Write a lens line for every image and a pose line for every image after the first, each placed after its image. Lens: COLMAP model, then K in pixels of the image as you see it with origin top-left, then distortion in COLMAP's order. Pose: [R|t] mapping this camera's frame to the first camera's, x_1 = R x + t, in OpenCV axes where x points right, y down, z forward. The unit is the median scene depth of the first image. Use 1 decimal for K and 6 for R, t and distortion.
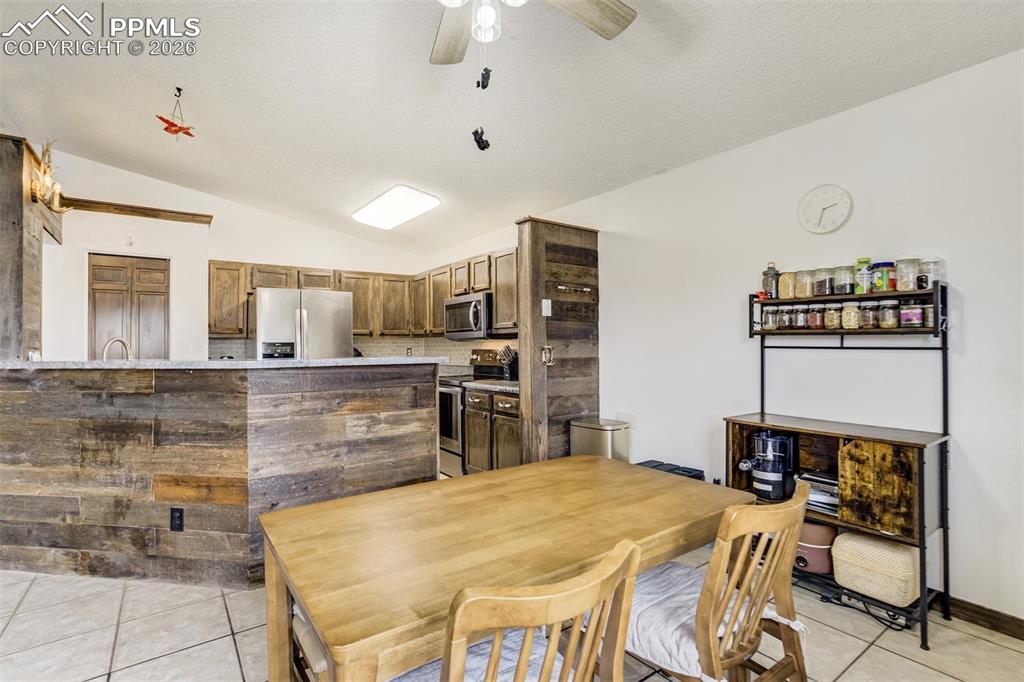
lens RADIAL K [[494.2, 0, 524.6], [0, 494.2, 342.8], [0, 0, 1]] dist [-0.031399, 0.010047]
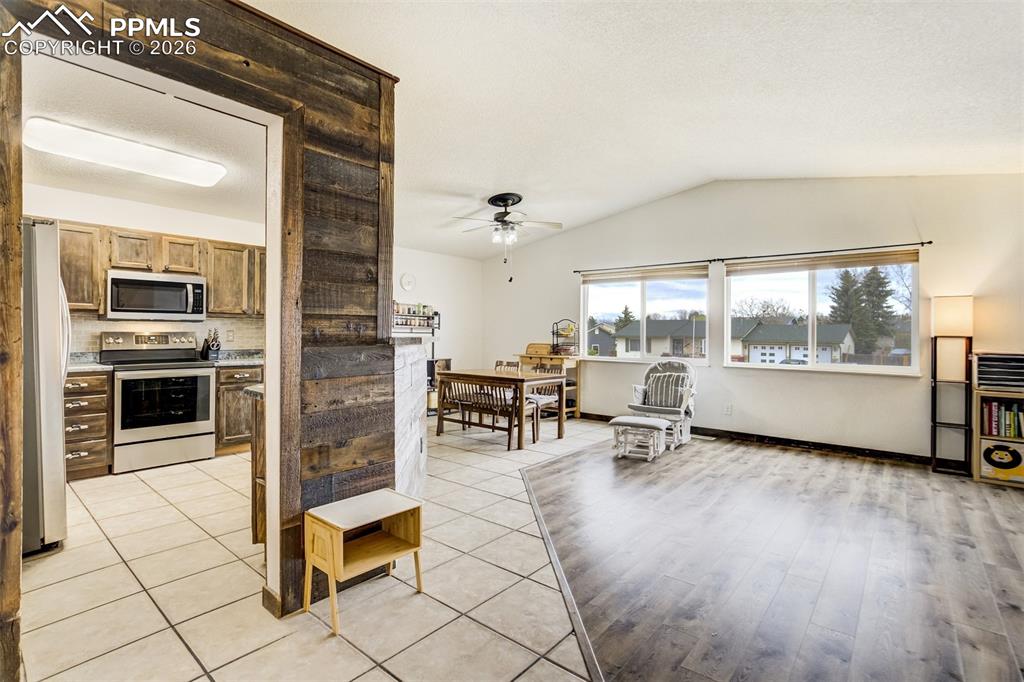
lens RADIAL K [[494.2, 0, 512.1], [0, 494.2, 331.9], [0, 0, 1]] dist [-0.031399, 0.010047]
pose [[-0.221787, 0.008787, 0.975055, -1.805866], [-0.014398, 0.999821, -0.012285, 0.025370], [-0.974989, -0.016764, -0.221621, 0.852133]]
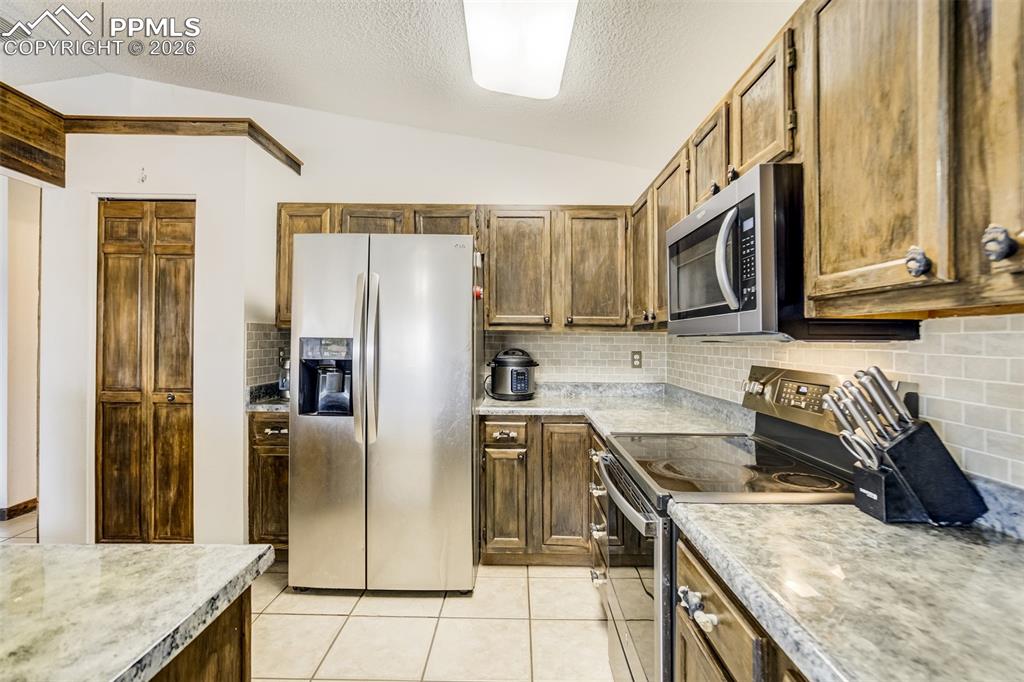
lens RADIAL K [[494.2, 0, 517.3], [0, 494.2, 328.4], [0, 0, 1]] dist [-0.031399, 0.010047]
pose [[0.800233, 0.006606, -0.599653, -0.045336], [-0.016649, 0.999799, -0.011204, -0.011665], [0.599458, 0.018949, 0.800182, 1.029761]]
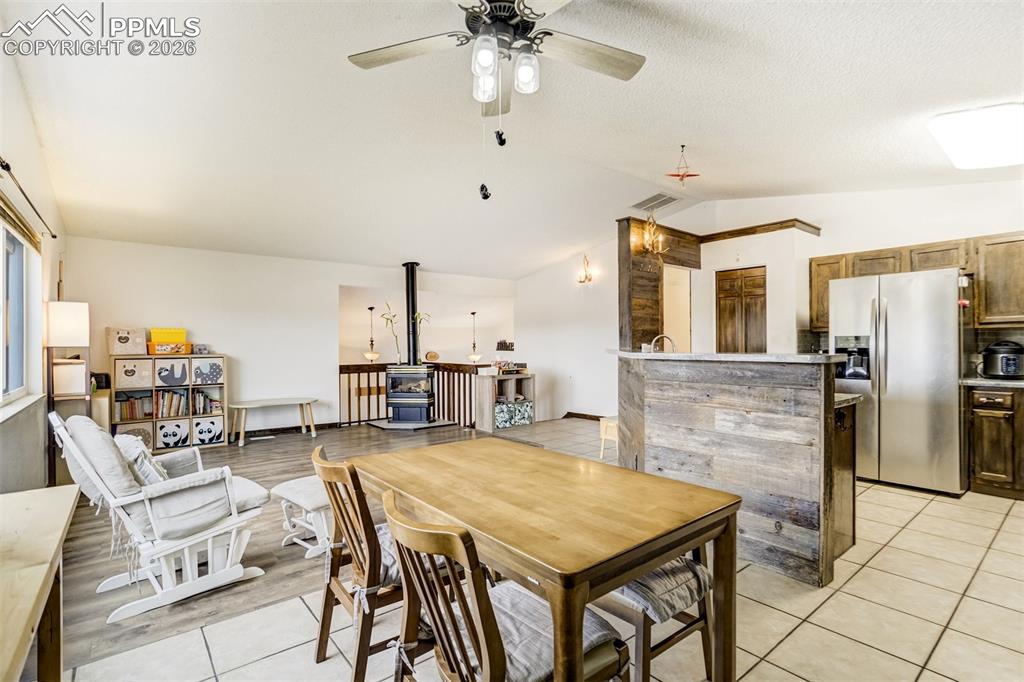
lens RADIAL K [[494.2, 0, 506.4], [0, 494.2, 353.1], [0, 0, 1]] dist [-0.031399, 0.010047]
pose [[0.039786, 0.027695, -0.998824, 0.579988], [0.013372, 0.999512, 0.028247, -0.004802], [0.999119, -0.014480, 0.039396, 0.449261]]
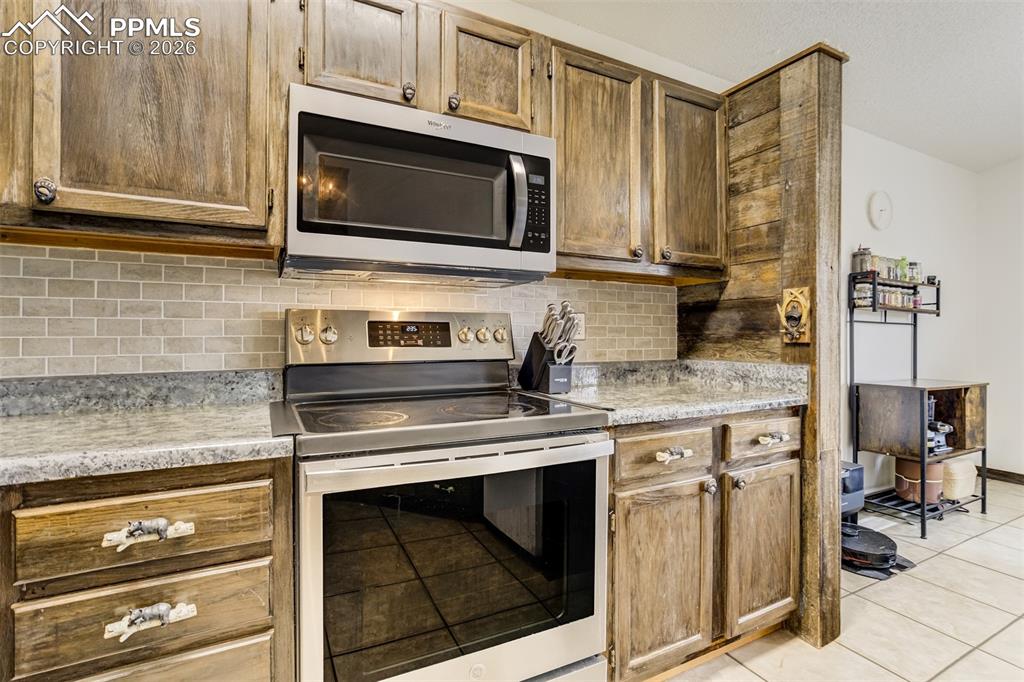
lens RADIAL K [[494.2, 0, 513.5], [0, 494.2, 335.8], [0, 0, 1]] dist [-0.031399, 0.010047]
pose [[0.160739, 0.007046, 0.986972, -0.610786], [-0.012483, 0.999909, -0.005105, 0.050249], [-0.986918, -0.011500, 0.160812, 1.404083]]
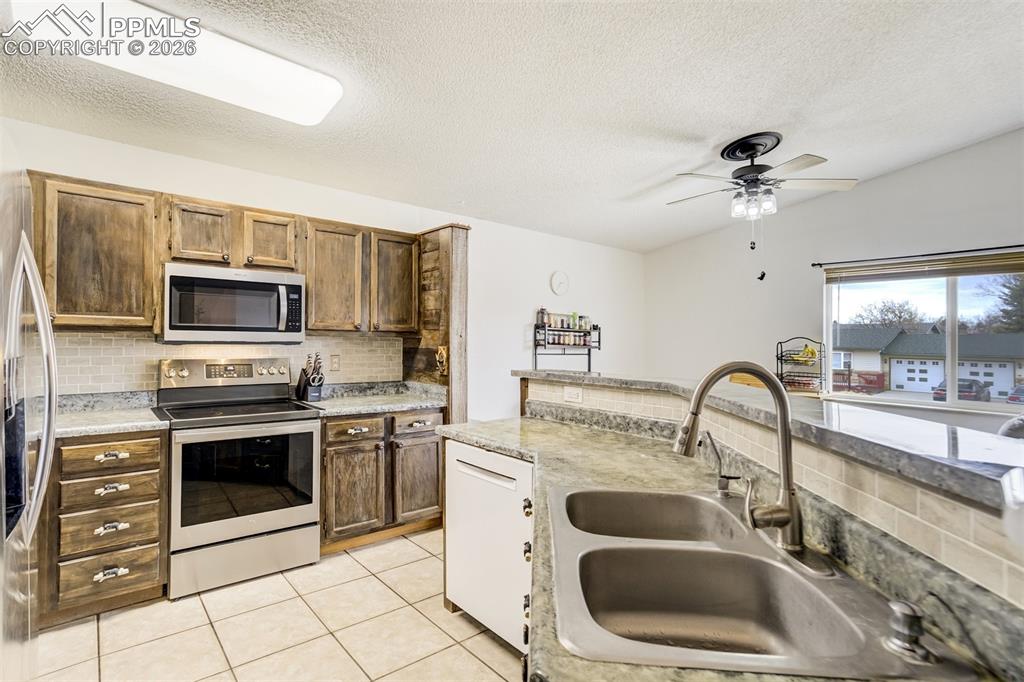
lens RADIAL K [[524.3, 0, 489.4], [0, 524.3, 340.2], [0, 0, 1]] dist [-0.028694, 0.008721]
pose [[-0.047397, 0.003945, 0.998868, -1.177408], [-0.025296, 0.999667, -0.005149, -0.022332], [-0.998556, -0.025511, -0.047281, 1.124056]]
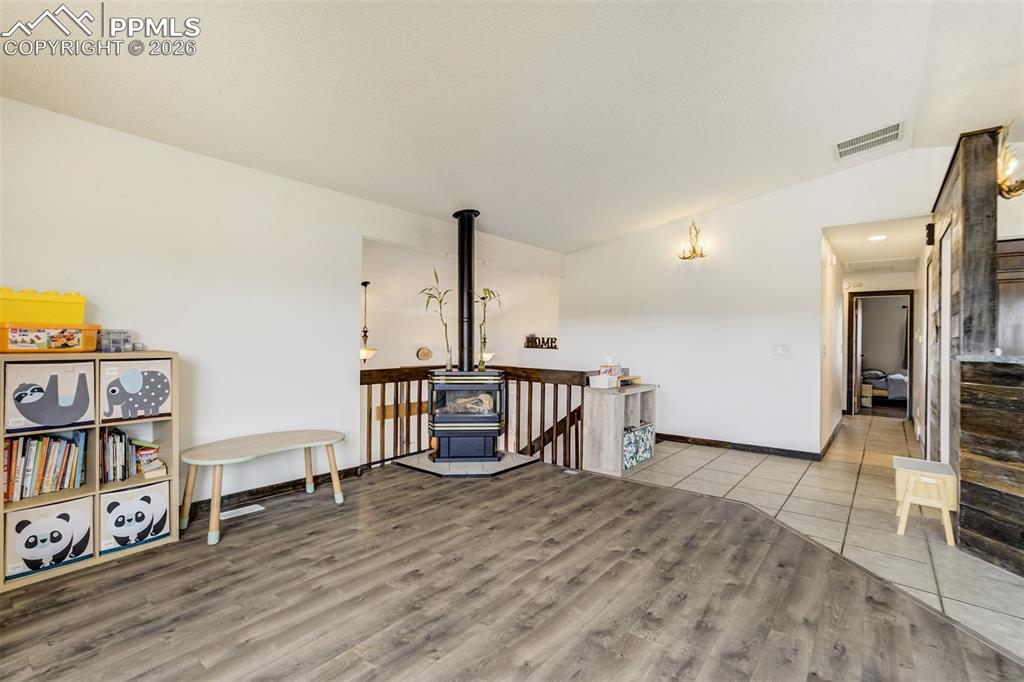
lens RADIAL K [[494.2, 0, 512.6], [0, 494.2, 346.1], [0, 0, 1]] dist [-0.031399, 0.010047]
pose [[0.252845, 0.025264, -0.967177, -0.338195], [-0.006351, 0.999681, 0.024453, 0.000794], [0.967486, -0.000040, 0.252924, -0.198803]]
